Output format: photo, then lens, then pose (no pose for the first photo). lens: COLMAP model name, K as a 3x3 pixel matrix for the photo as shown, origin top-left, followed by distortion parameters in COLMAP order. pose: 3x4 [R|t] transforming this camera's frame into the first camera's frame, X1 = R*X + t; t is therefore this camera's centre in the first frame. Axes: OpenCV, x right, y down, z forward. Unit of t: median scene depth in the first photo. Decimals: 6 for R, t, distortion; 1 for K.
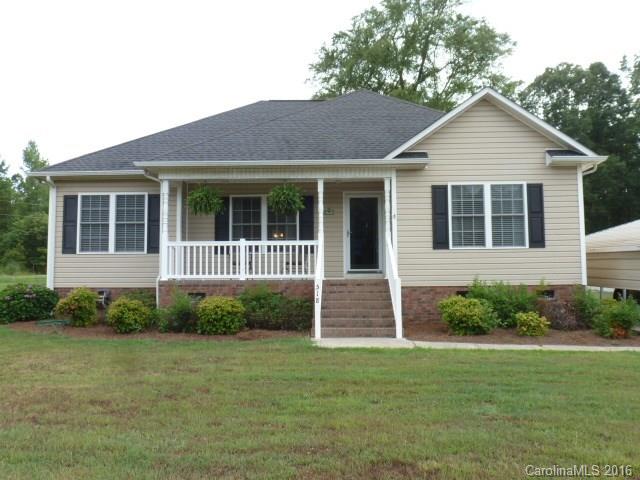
lens RADIAL K [[576.4, 0, 319.7], [0, 576.4, 240.2], [0, 0, 1]] dist [-0.012465, -0.013613]
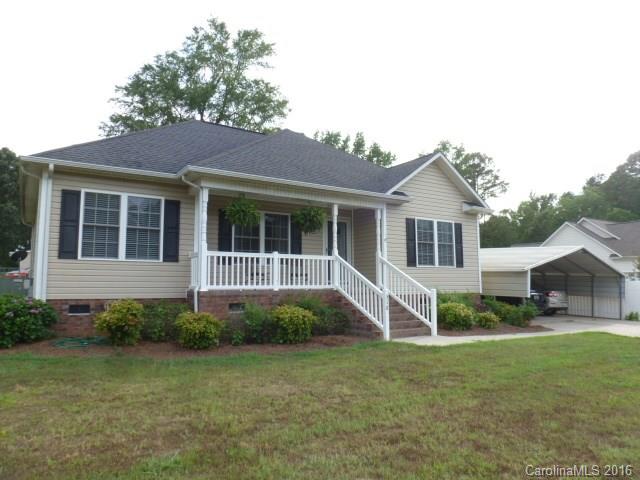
lens RADIAL K [[460.6, 0, 319.9], [0, 460.6, 240.9], [0, 0, 1]] dist [-0.051512, 0.013504]
pose [[0.807466, 0.059072, 0.586949, -0.537317], [-0.043897, 0.998232, -0.040076, 0.007556], [-0.588279, 0.006594, 0.808631, 0.244715]]
